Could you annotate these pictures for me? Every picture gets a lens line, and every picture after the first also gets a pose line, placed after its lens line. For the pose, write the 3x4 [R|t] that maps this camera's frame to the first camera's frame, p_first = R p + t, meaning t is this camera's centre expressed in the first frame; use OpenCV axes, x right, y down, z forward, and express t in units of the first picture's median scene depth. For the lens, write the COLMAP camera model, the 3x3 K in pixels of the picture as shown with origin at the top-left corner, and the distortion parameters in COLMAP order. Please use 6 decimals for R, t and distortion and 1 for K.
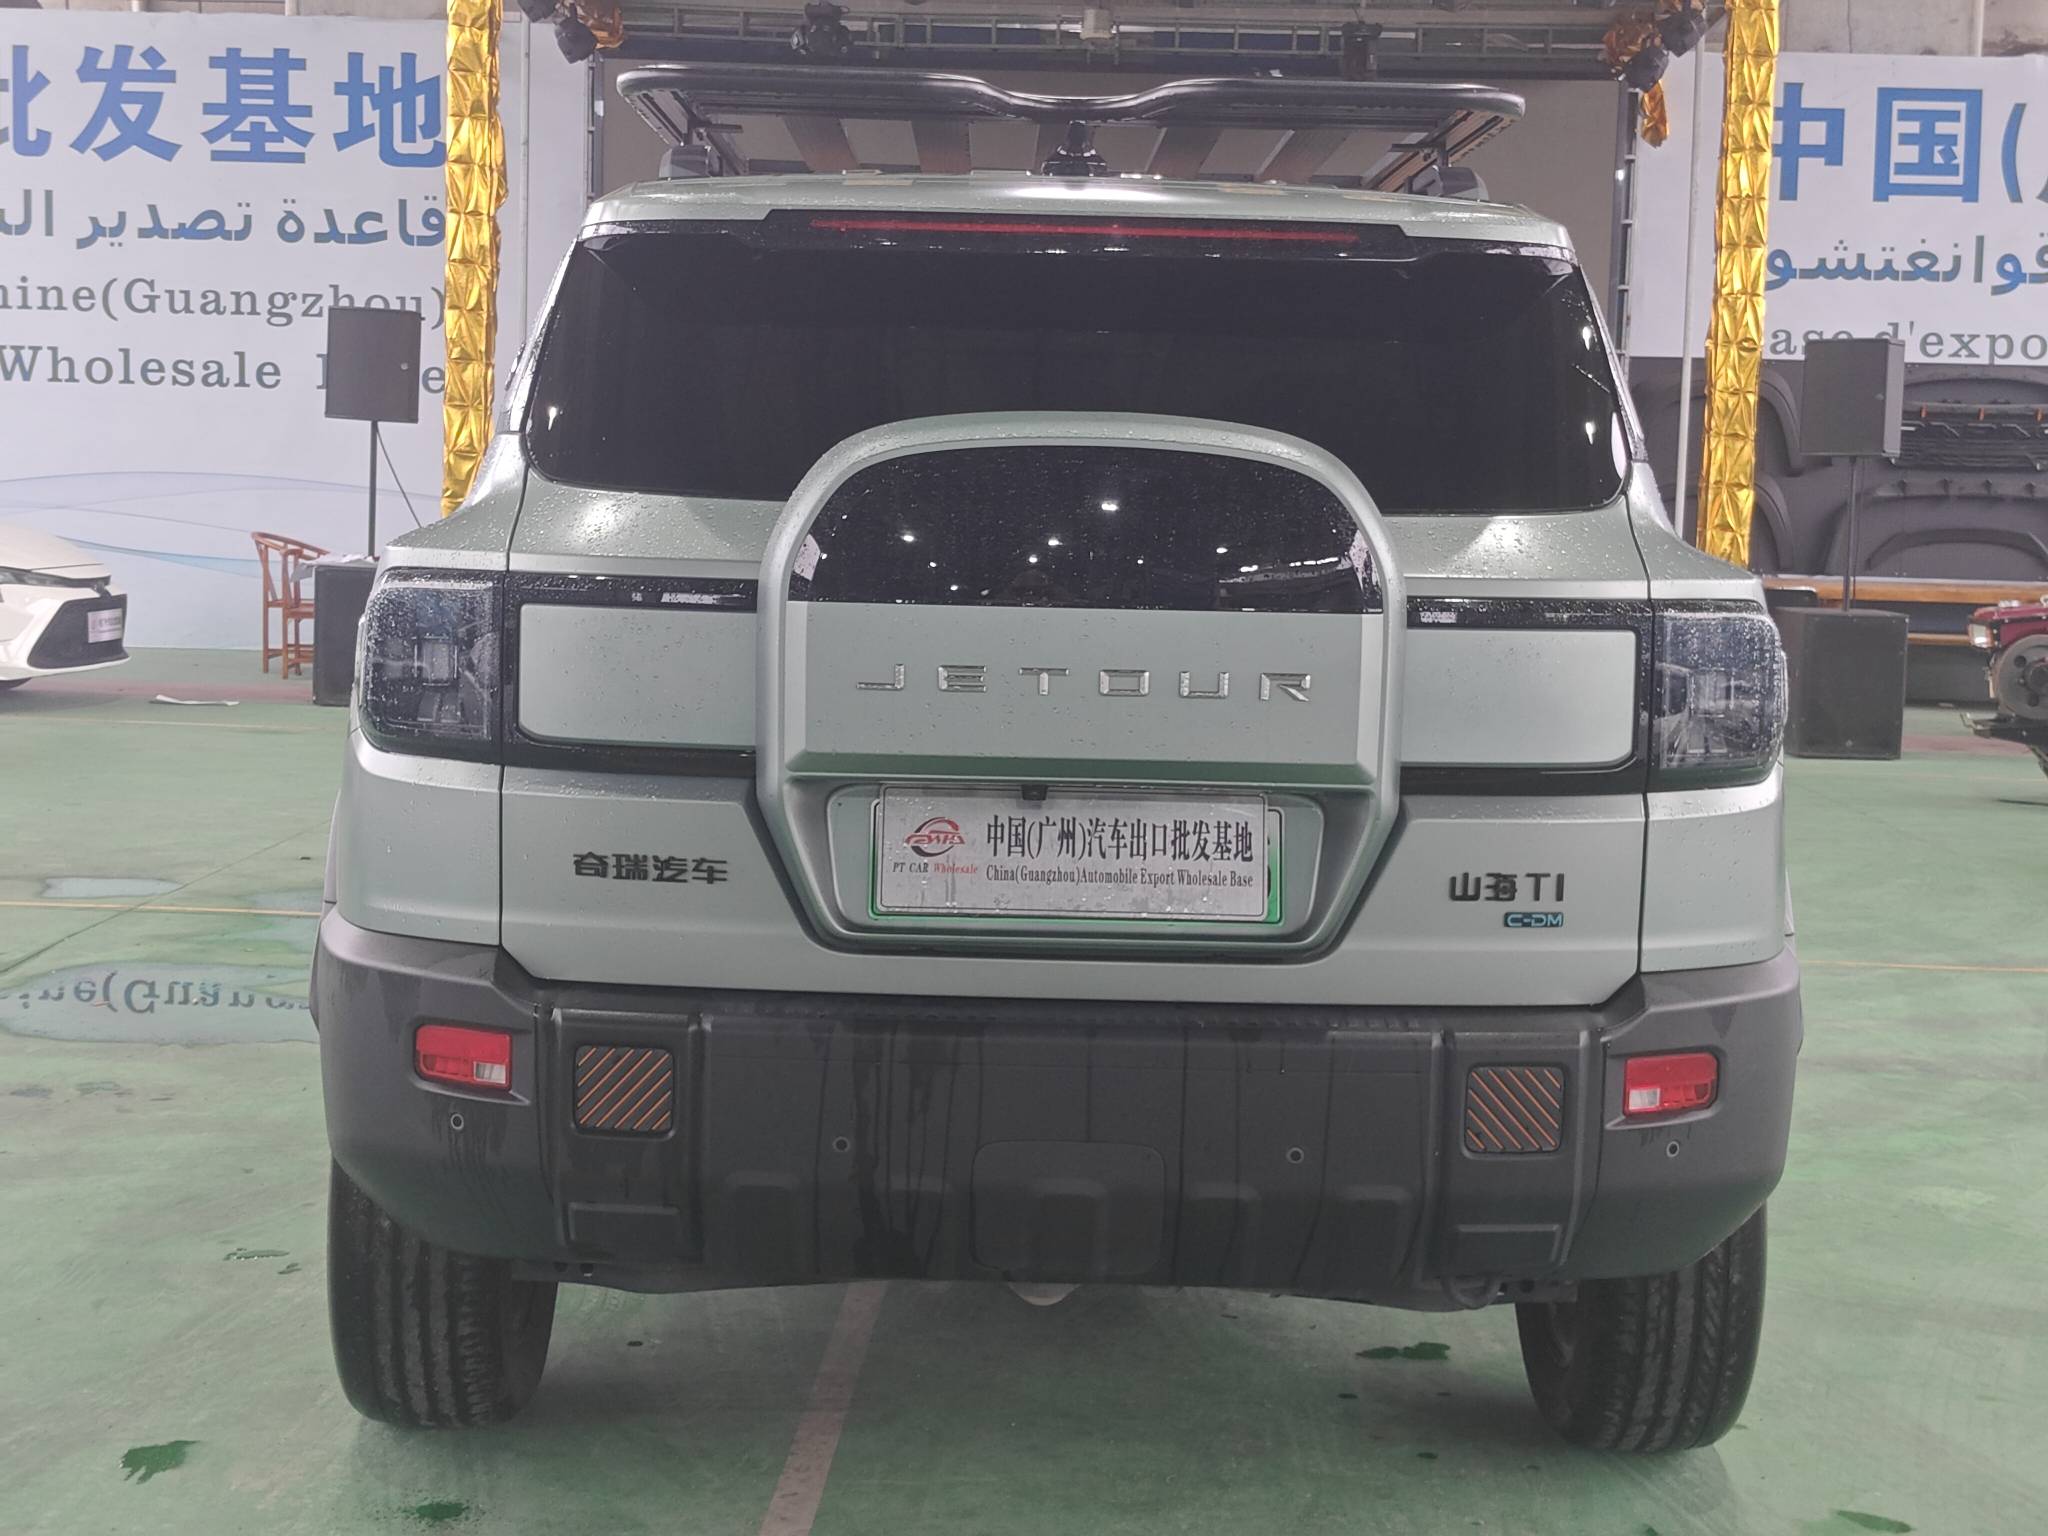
lens RADIAL K [[3151.6, 0, 1019.9], [0, 3151.6, 766.8], [0, 0, 1]] dist [0.082918, 0.000000]
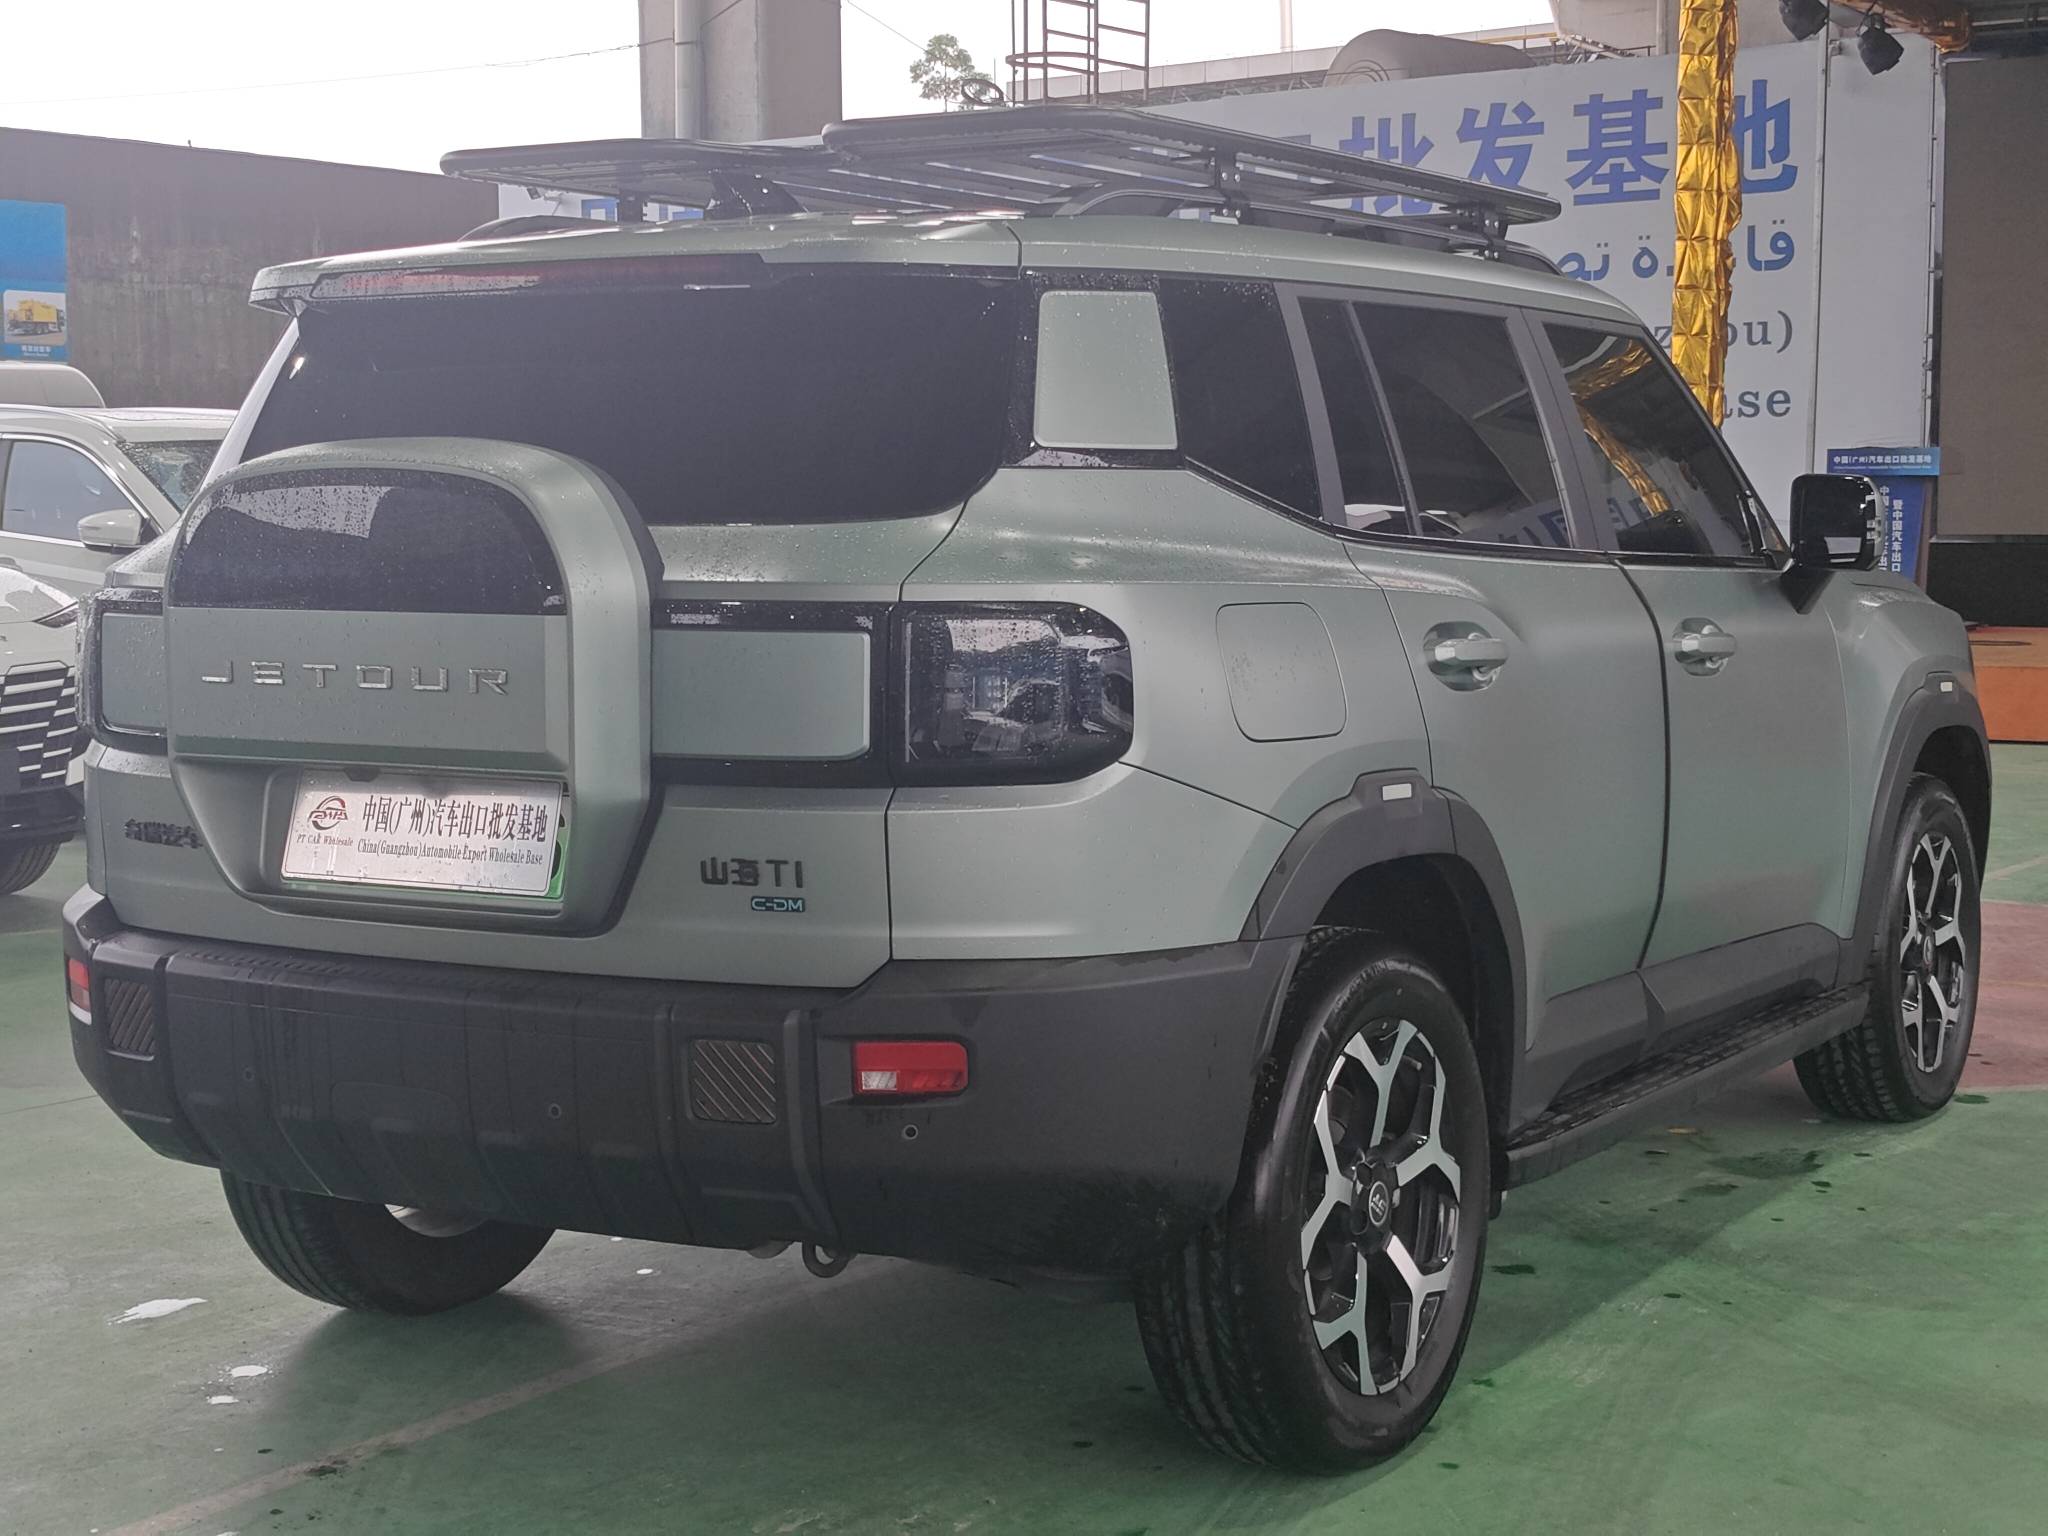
lens RADIAL K [[3151.6, 0, 1007.6], [0, 3151.6, 732.9], [0, 0, 1]] dist [0.082918, 0.000000]
pose [[0.846228, 0.008308, -0.532756, 0.143365], [-0.018961, 0.999715, -0.014527, 0.000903], [0.532483, 0.022395, 0.846144, 0.026809]]
